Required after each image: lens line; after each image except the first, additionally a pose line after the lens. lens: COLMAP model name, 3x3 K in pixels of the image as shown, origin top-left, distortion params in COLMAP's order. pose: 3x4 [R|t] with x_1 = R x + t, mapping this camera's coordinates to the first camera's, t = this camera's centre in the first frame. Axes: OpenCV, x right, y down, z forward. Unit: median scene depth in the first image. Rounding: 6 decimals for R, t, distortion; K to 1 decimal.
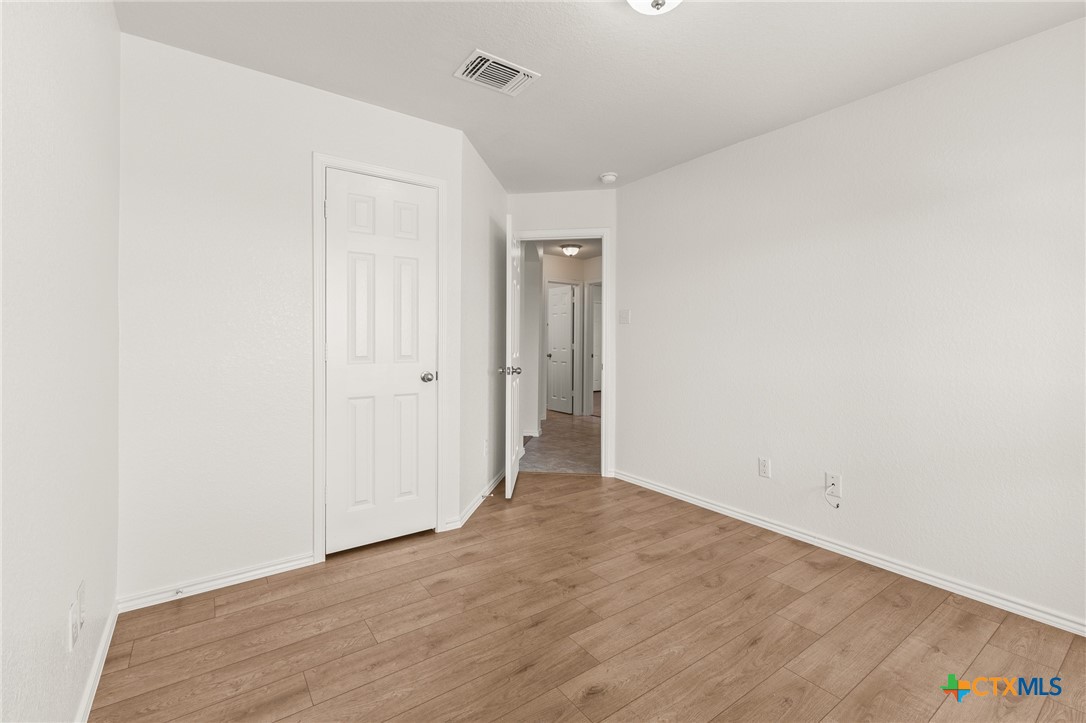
lens RADIAL K [[471.8, 0, 542.1], [0, 471.8, 357.3], [0, 0, 1]] dist [0.013227, -0.001980]
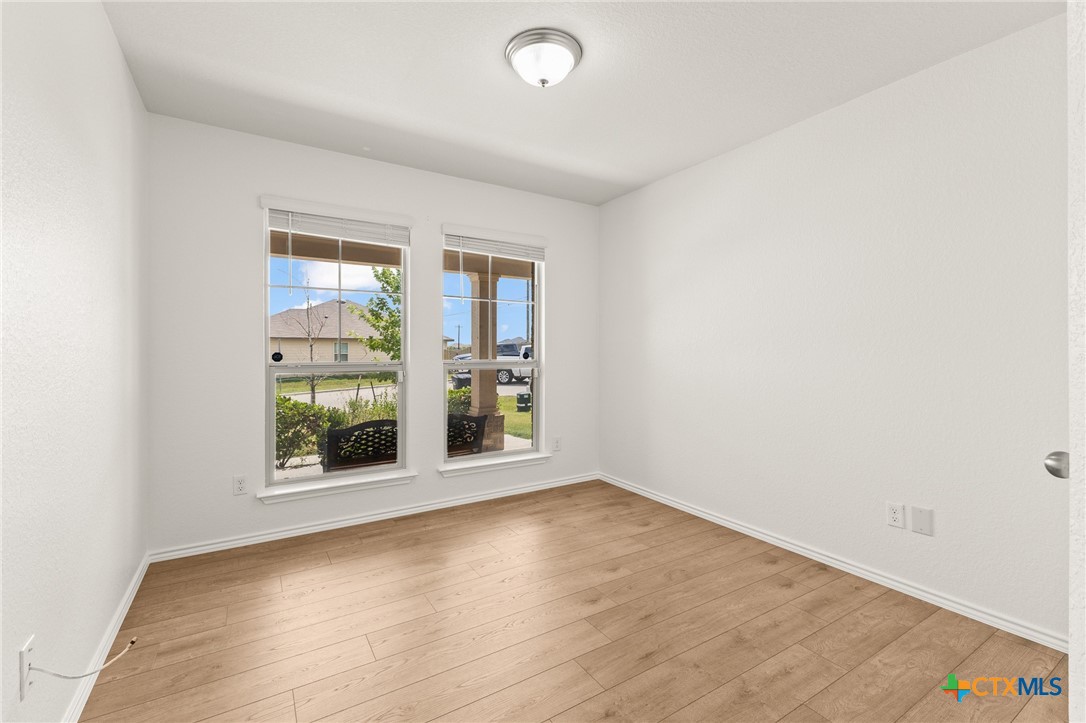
lens RADIAL K [[471.8, 0, 542.1], [0, 471.8, 356.2], [0, 0, 1]] dist [0.013227, -0.001980]
pose [[-0.997919, -0.006072, 0.064200, 0.143715], [-0.002986, 0.998841, 0.048049, -0.070494], [-0.064418, 0.047757, -0.996780, 1.993657]]
